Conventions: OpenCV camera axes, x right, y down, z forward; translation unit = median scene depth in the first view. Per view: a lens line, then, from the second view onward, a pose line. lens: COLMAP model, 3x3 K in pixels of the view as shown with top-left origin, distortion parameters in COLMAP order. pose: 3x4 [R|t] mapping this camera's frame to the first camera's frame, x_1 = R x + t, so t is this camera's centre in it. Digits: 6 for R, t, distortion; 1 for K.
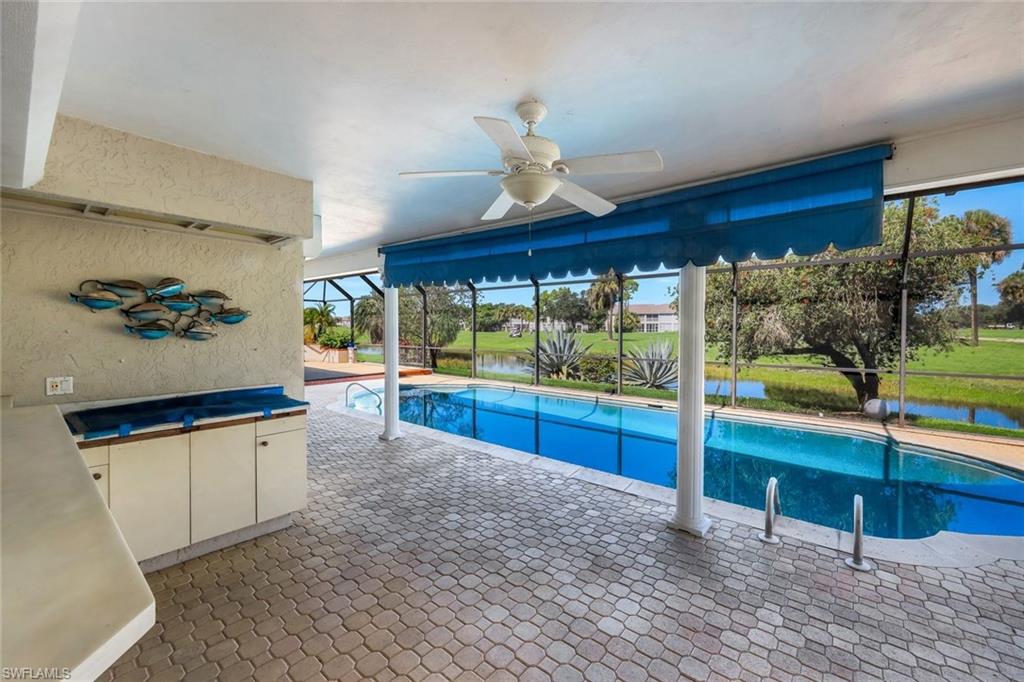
lens RADIAL K [[418.2, 0, 512.0], [0, 418.2, 341.0], [0, 0, 1]] dist [0.000151, 0.000012]
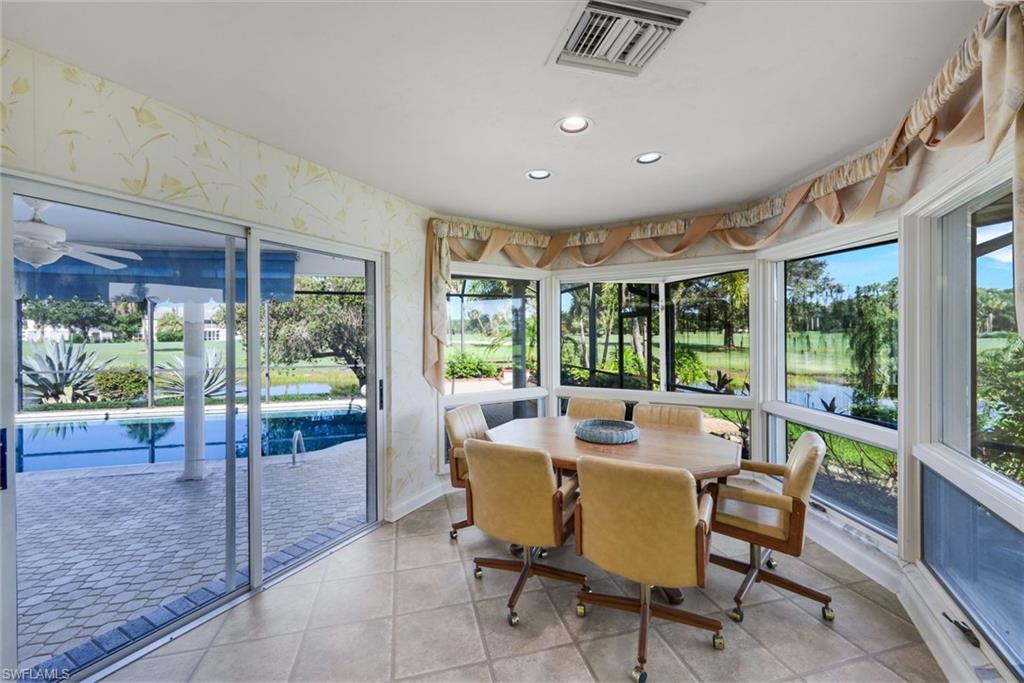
lens RADIAL K [[409.7, 0, 512.0], [0, 409.7, 341.5], [0, 0, 1]] dist [0.000825, 0.000177]
pose [[0.580438, -0.018319, 0.814098, -0.023161], [0.029885, 0.999553, 0.001185, -0.001698], [-0.813756, 0.023641, 0.580726, -0.179722]]
